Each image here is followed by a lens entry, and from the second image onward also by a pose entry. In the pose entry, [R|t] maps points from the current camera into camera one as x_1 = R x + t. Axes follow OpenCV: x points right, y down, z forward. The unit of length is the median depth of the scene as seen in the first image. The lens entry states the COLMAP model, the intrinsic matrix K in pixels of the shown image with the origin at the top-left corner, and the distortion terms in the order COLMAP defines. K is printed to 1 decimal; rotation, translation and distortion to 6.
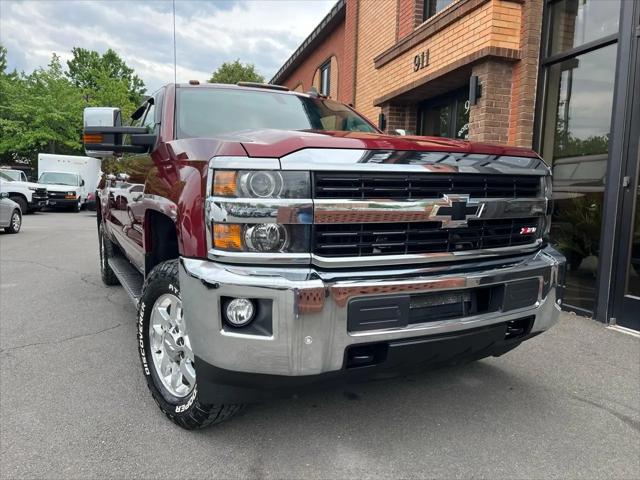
lens RADIAL K [[477.5, 0, 321.5], [0, 477.5, 244.0], [0, 0, 1]] dist [0.053711, -0.060258]
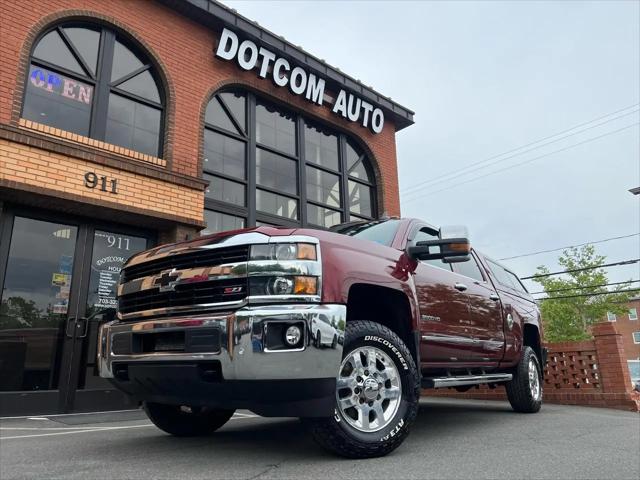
lens RADIAL K [[475.7, 0, 323.1], [0, 475.7, 243.1], [0, 0, 1]] dist [0.058658, -0.060796]
pose [[-0.420425, 0.230814, 0.877478, -0.926942], [0.102709, 0.972993, -0.206727, -0.015126], [-0.901495, 0.003211, -0.432777, 1.163697]]
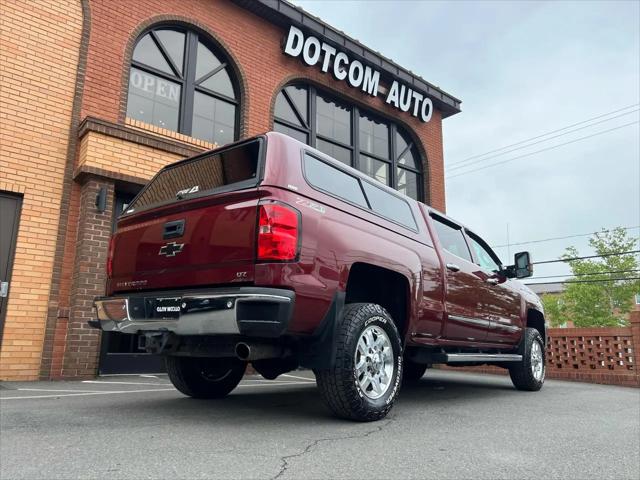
lens RADIAL K [[477.5, 0, 321.5], [0, 477.5, 244.0], [0, 0, 1]] dist [0.053711, -0.060258]
pose [[-0.383371, 0.168036, 0.908180, -1.012154], [0.069202, 0.985772, -0.153181, -0.038913], [-0.920998, 0.004123, -0.389545, 1.328520]]
